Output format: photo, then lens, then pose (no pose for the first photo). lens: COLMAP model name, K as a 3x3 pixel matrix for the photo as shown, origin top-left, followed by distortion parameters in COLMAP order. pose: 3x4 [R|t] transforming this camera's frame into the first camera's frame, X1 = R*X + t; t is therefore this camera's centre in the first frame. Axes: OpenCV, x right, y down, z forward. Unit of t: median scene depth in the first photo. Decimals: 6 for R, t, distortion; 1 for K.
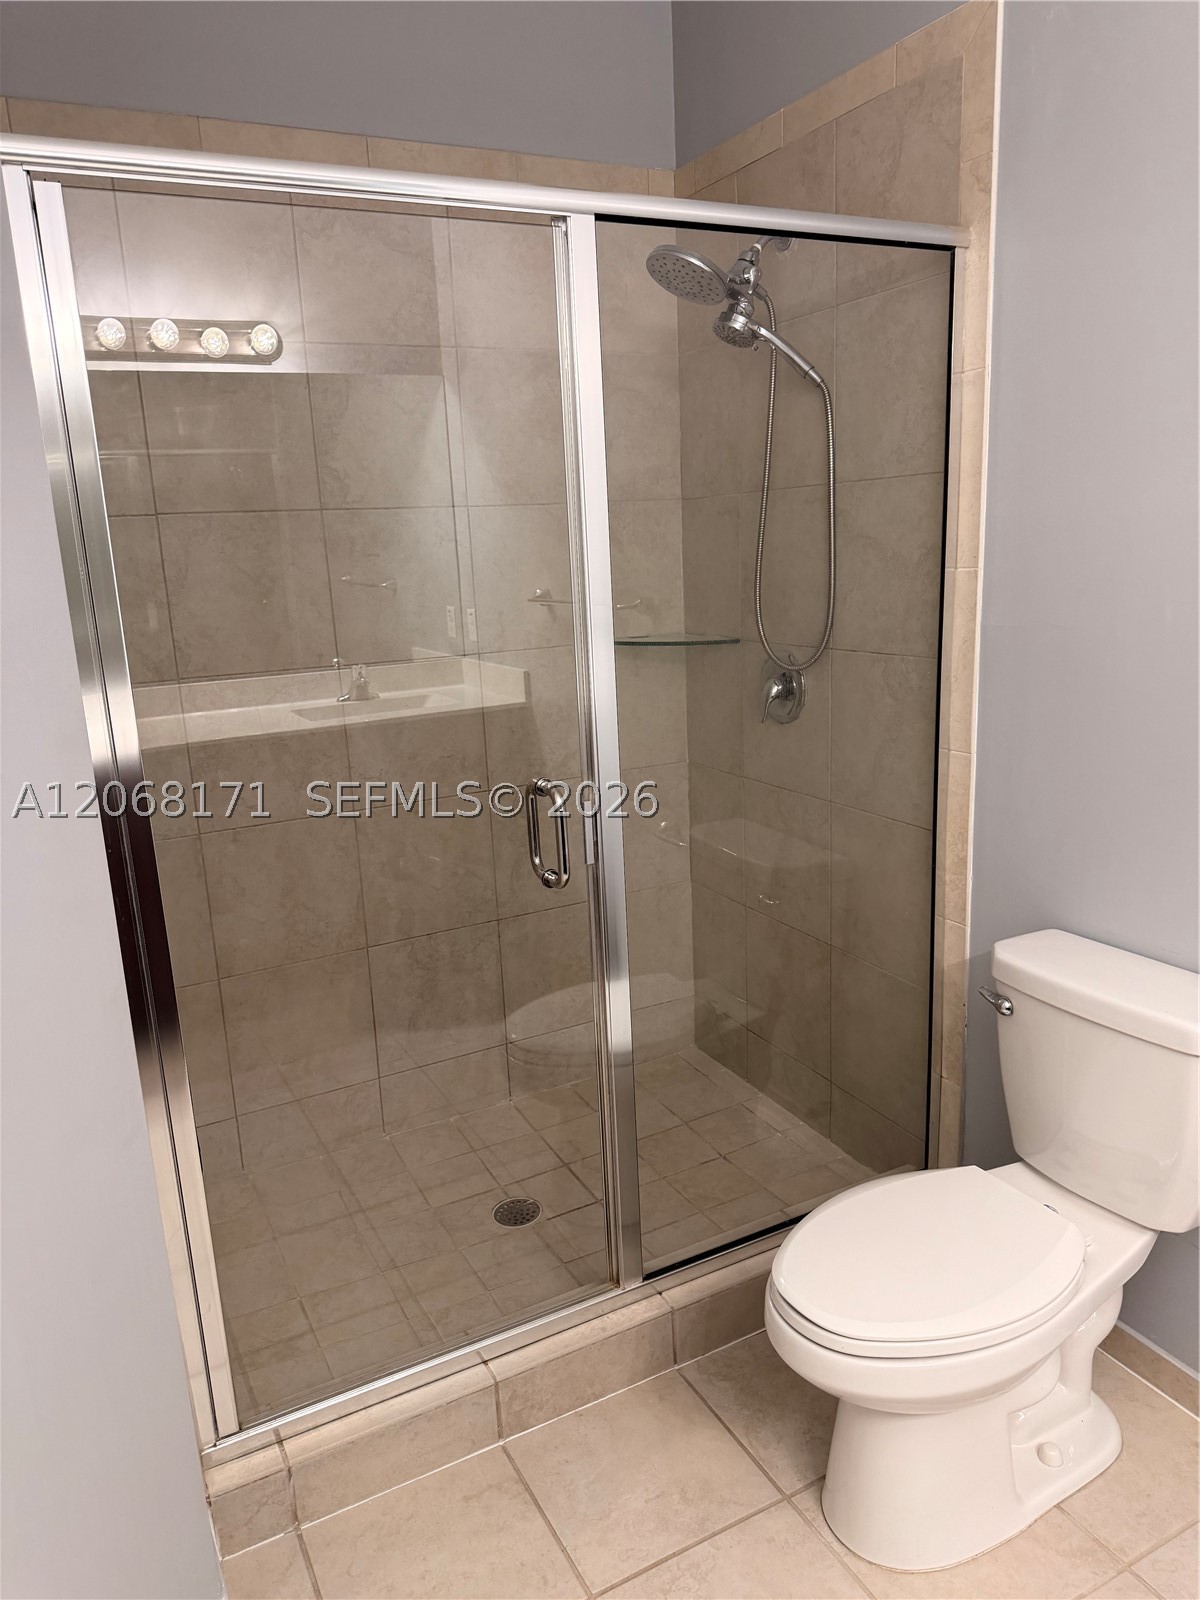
lens RADIAL K [[1146.8, 0, 600.0], [0, 1146.8, 800.0], [0, 0, 1]] dist [-0.000779, -0.001951]
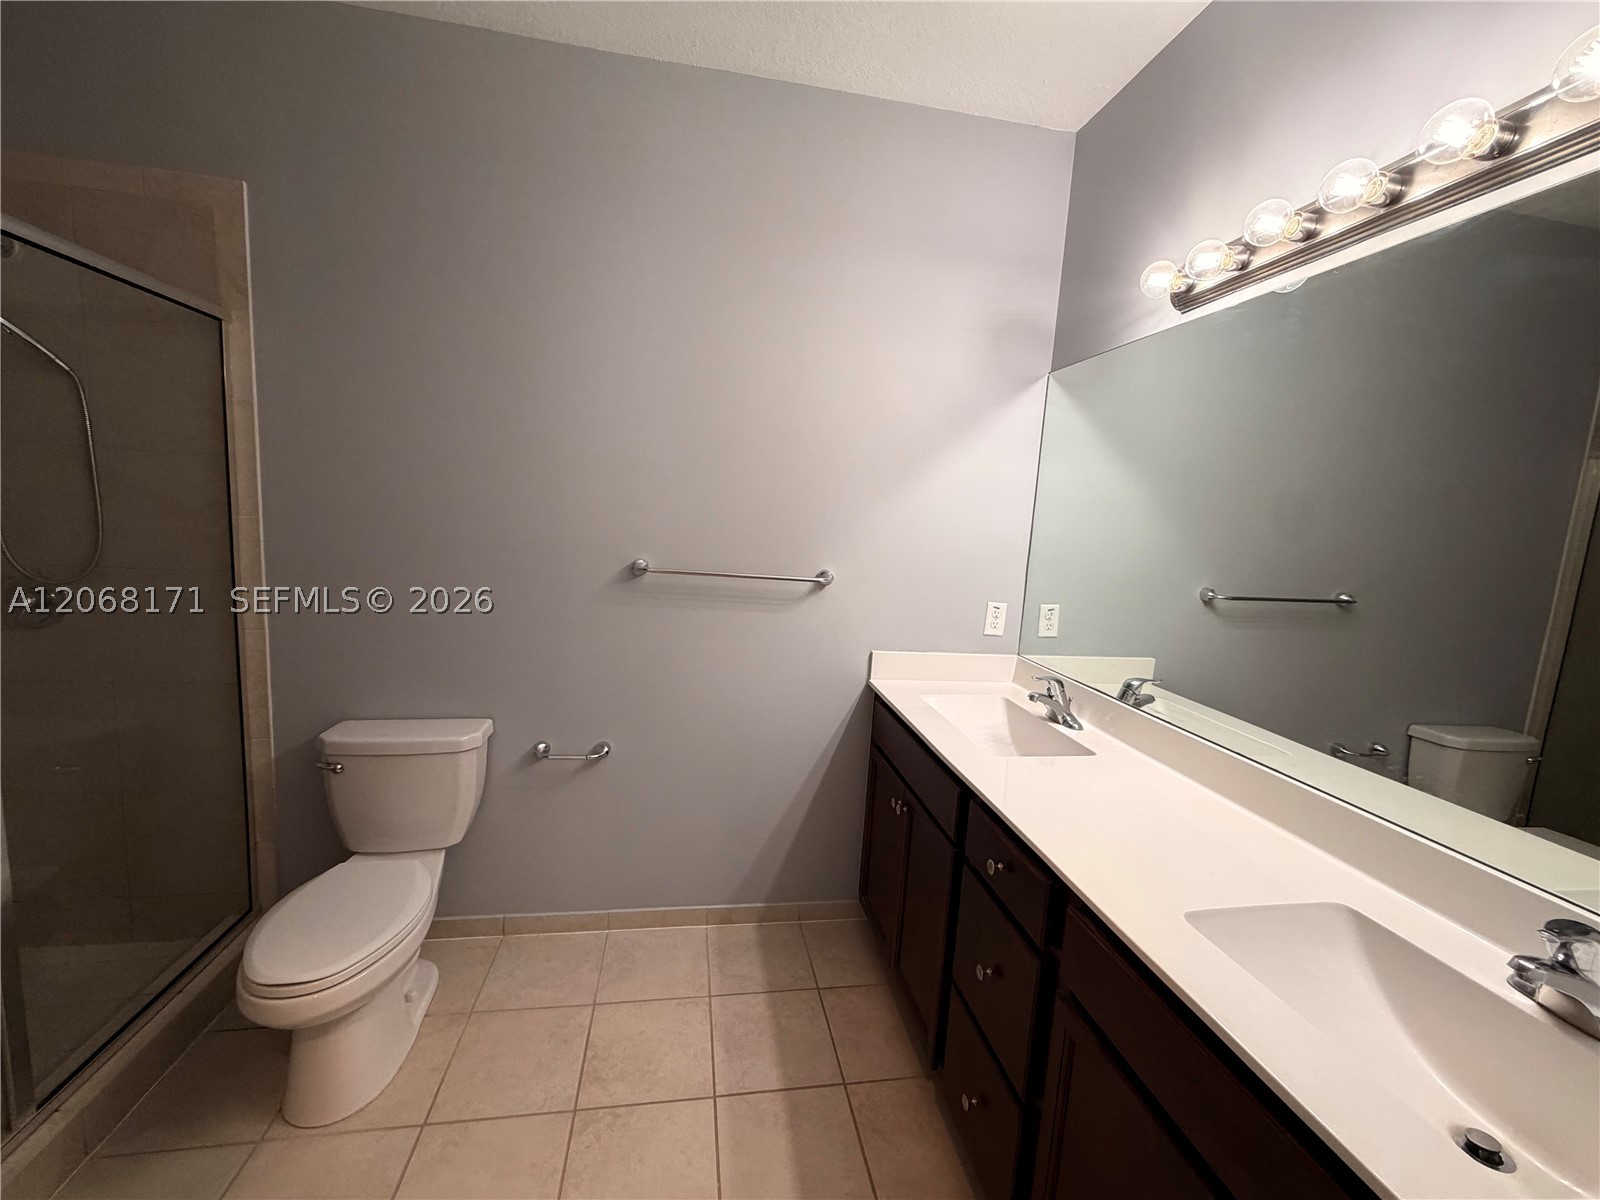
lens RADIAL K [[629.8, 0, 793.9], [0, 629.8, 595.9], [0, 0, 1]] dist [0.000616, 0.000160]
pose [[0.301539, -0.051842, 0.952043, -0.317199], [0.146974, 0.989113, 0.007310, 0.016140], [-0.942058, 0.137722, 0.305876, 0.019974]]
